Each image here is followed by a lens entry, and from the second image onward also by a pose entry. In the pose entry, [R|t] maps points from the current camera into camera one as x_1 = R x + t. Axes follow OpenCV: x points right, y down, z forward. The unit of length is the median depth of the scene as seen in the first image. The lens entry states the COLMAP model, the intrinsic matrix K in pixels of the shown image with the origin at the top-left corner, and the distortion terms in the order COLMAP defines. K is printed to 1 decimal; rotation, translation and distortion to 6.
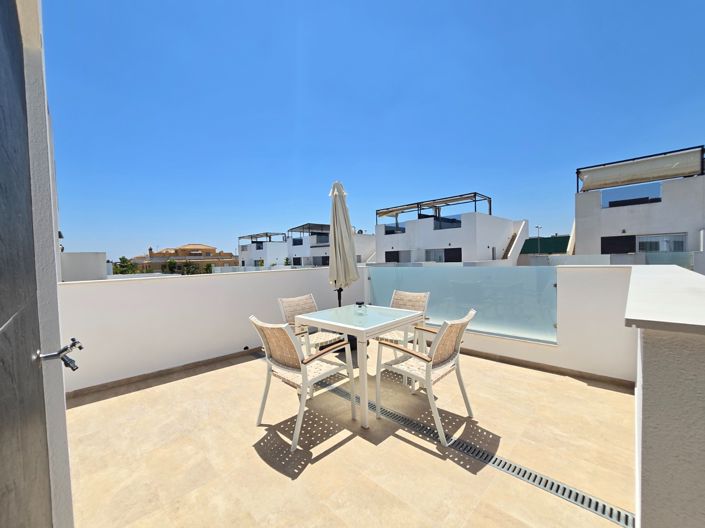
lens RADIAL K [[289.5, 0, 354.8], [0, 289.5, 265.4], [0, 0, 1]] dist [-0.003027, 0.000519]
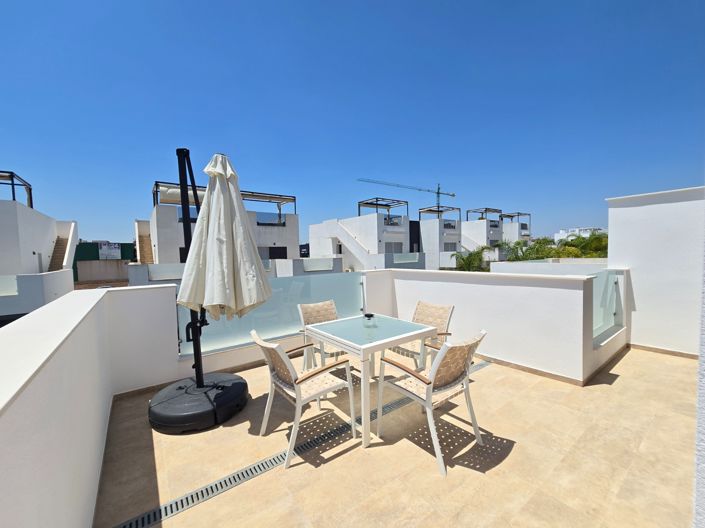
lens RADIAL K [[289.5, 0, 353.0], [0, 289.5, 266.5], [0, 0, 1]] dist [-0.003027, 0.000519]
pose [[0.150939, -0.016045, 0.988413, -1.259327], [0.041547, 0.999088, 0.009874, -0.056496], [-0.987670, 0.039576, 0.151468, 1.193332]]
